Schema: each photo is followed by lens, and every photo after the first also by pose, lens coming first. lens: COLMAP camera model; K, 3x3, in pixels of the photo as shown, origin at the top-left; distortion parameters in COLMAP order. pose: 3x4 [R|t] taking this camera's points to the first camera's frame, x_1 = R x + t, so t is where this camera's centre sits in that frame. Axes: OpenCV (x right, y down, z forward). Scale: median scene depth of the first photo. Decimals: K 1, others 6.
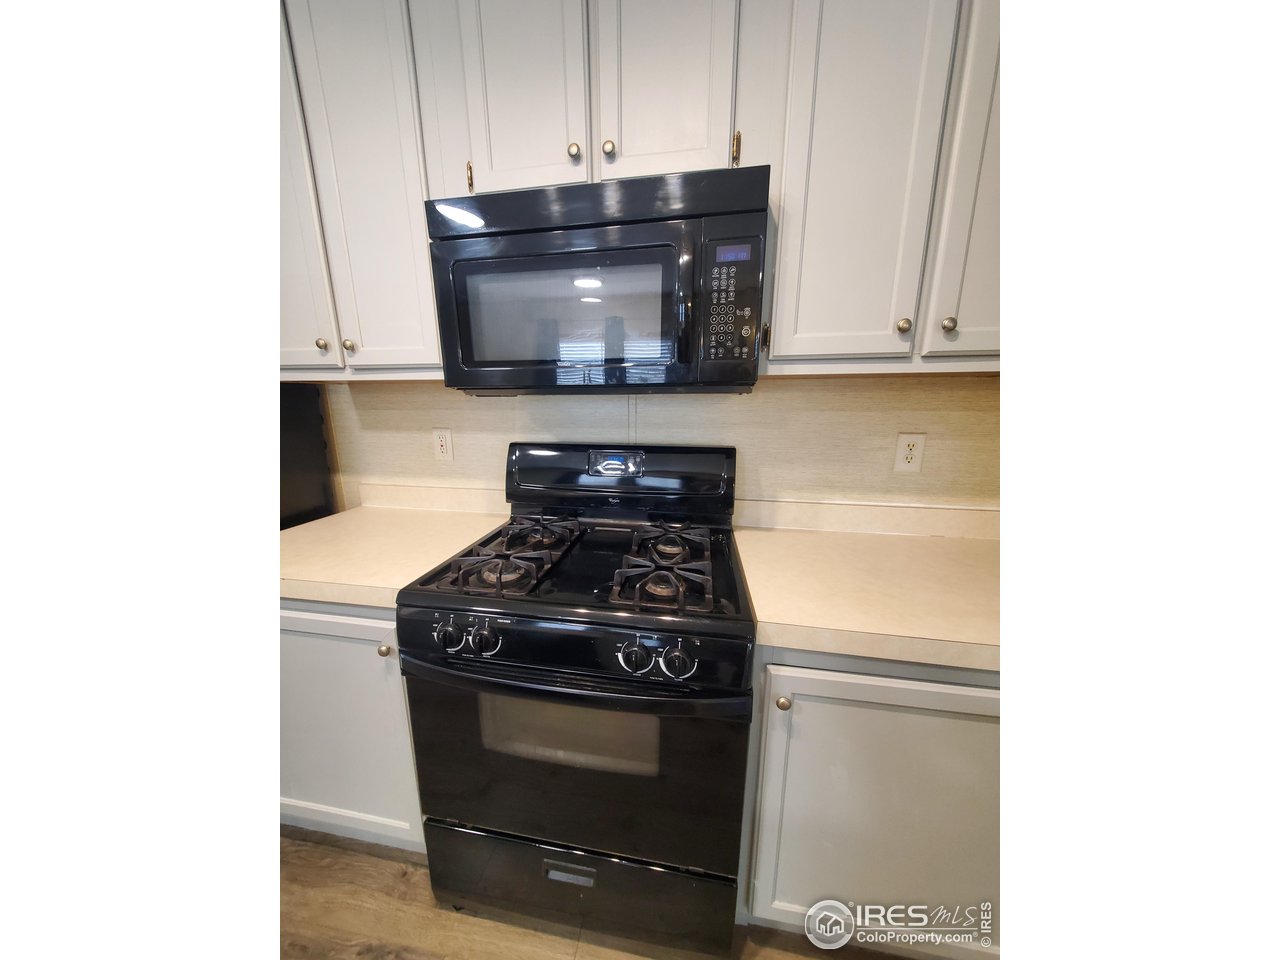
lens RADIAL K [[376.1, 0, 642.6], [0, 376.1, 476.5], [0, 0, 1]] dist [0.000481, 0.000021]
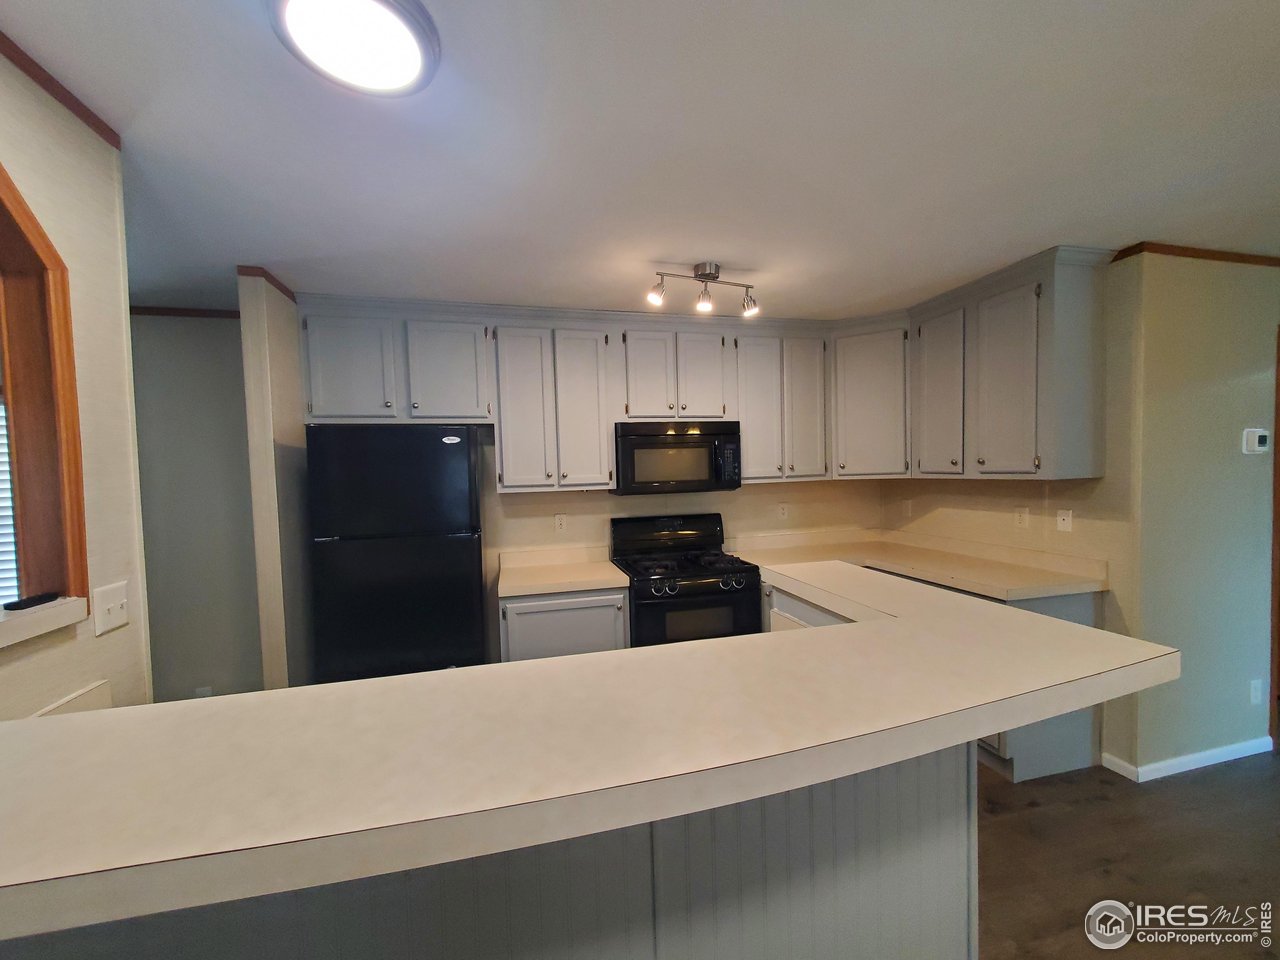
lens RADIAL K [[506.6, 0, 640.7], [0, 506.6, 491.7], [0, 0, 1]] dist [0.001798, 0.000284]
pose [[0.916211, -0.041590, 0.398531, -1.796359], [0.108547, 0.983171, -0.146945, 0.245358], [-0.385713, 0.177892, 0.905306, -2.038115]]
